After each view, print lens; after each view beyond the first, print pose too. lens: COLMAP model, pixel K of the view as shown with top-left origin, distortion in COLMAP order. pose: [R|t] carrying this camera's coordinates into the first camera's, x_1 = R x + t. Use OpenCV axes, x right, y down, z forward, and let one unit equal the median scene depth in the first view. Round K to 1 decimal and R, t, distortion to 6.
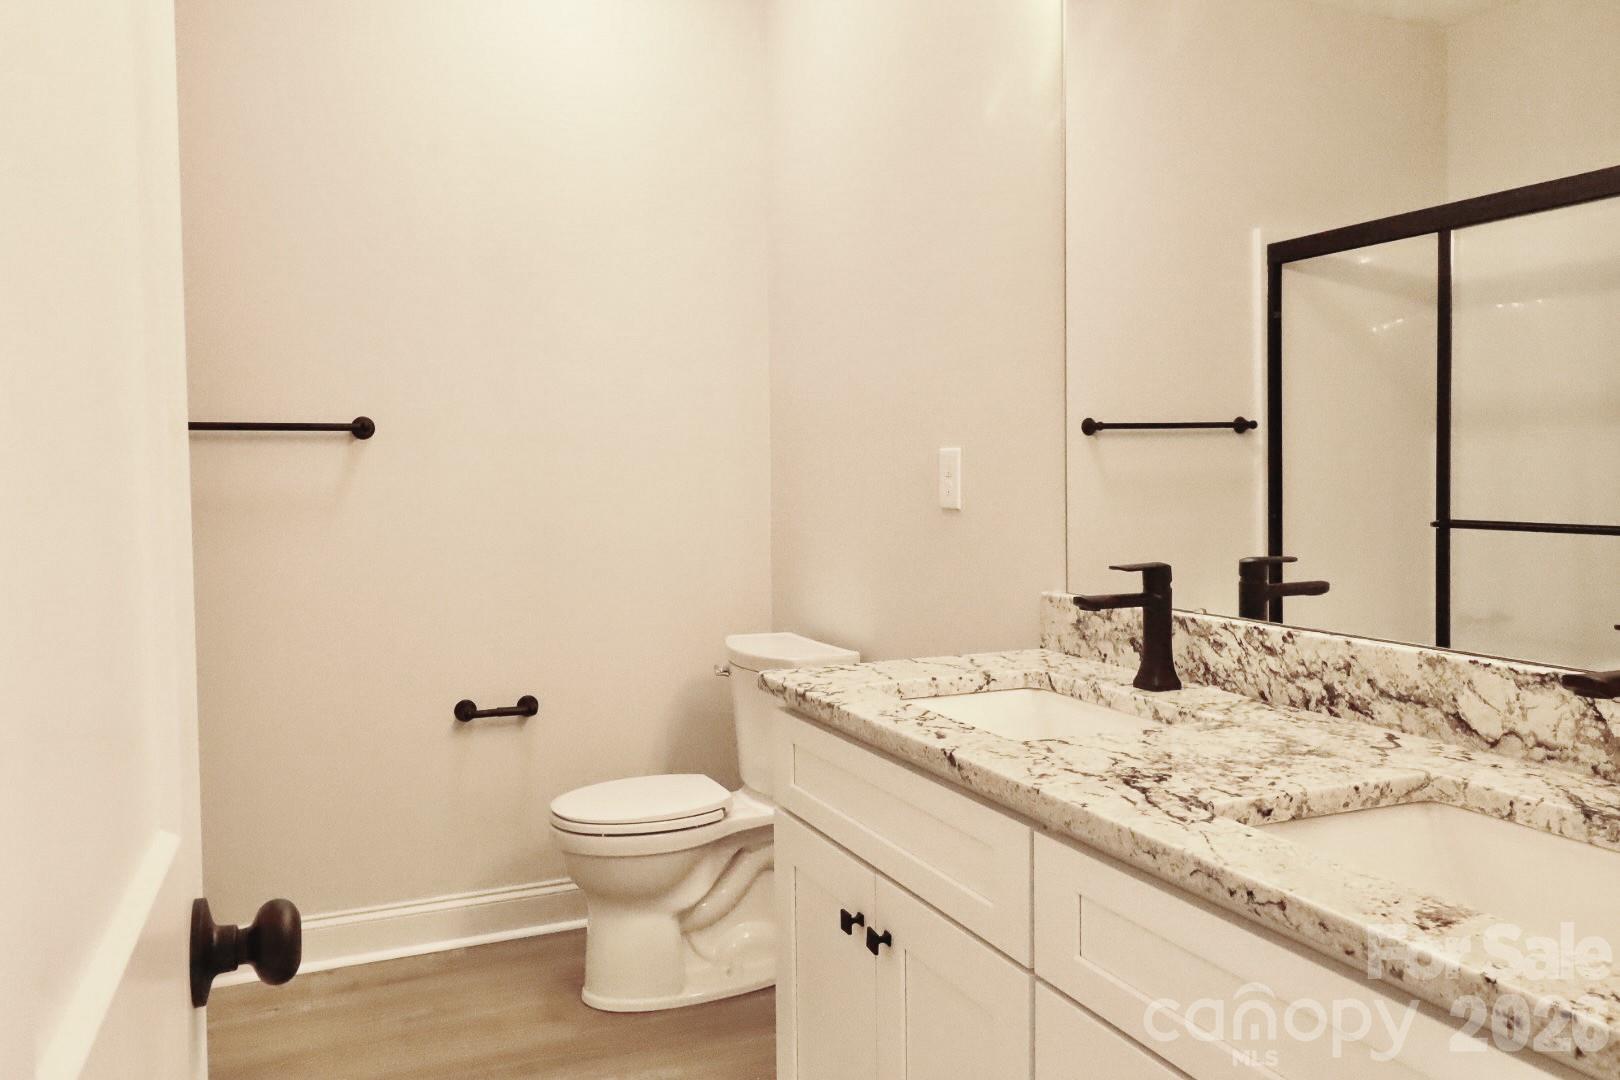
lens RADIAL K [[1313.4, 0, 816.0], [0, 1313.4, 533.7], [0, 0, 1]] dist [0.034637, -0.007152]
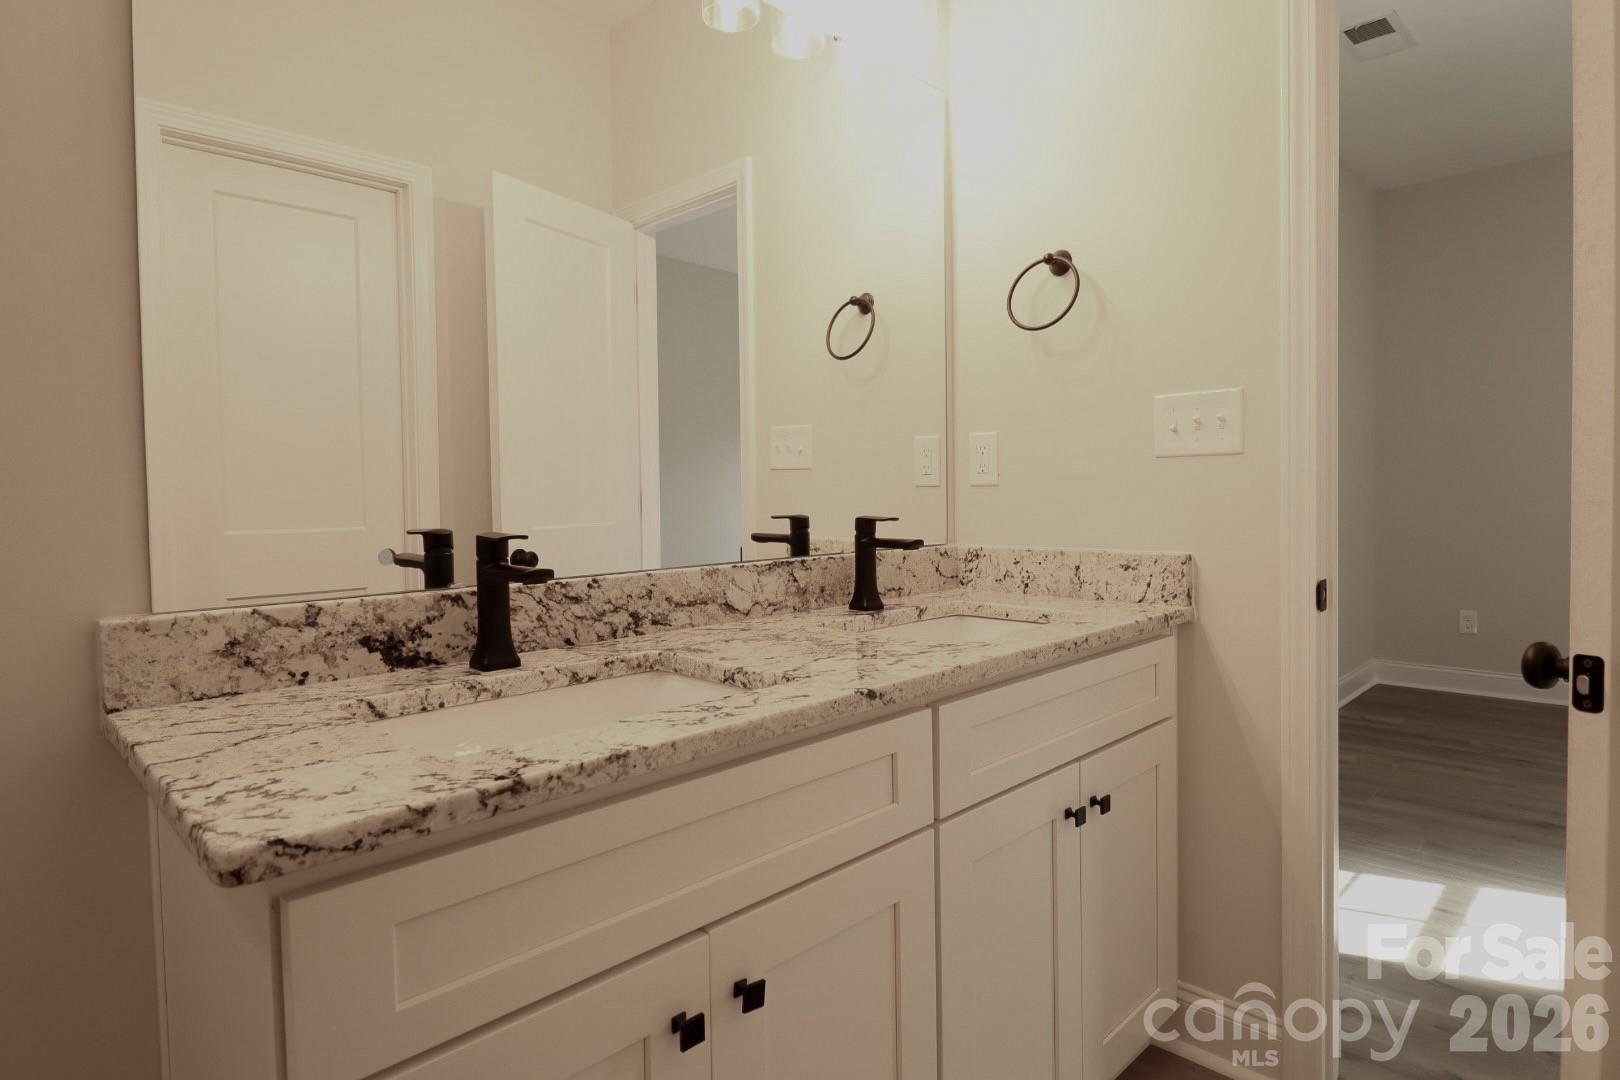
lens RADIAL K [[908.8, 0, 811.7], [0, 908.8, 537.4], [0, 0, 1]] dist [-0.005534, -0.002662]
pose [[-0.401262, -0.025375, 0.915612, -0.470808], [0.069047, 0.995934, 0.057860, 0.004875], [-0.913357, 0.086437, -0.397879, 1.179606]]
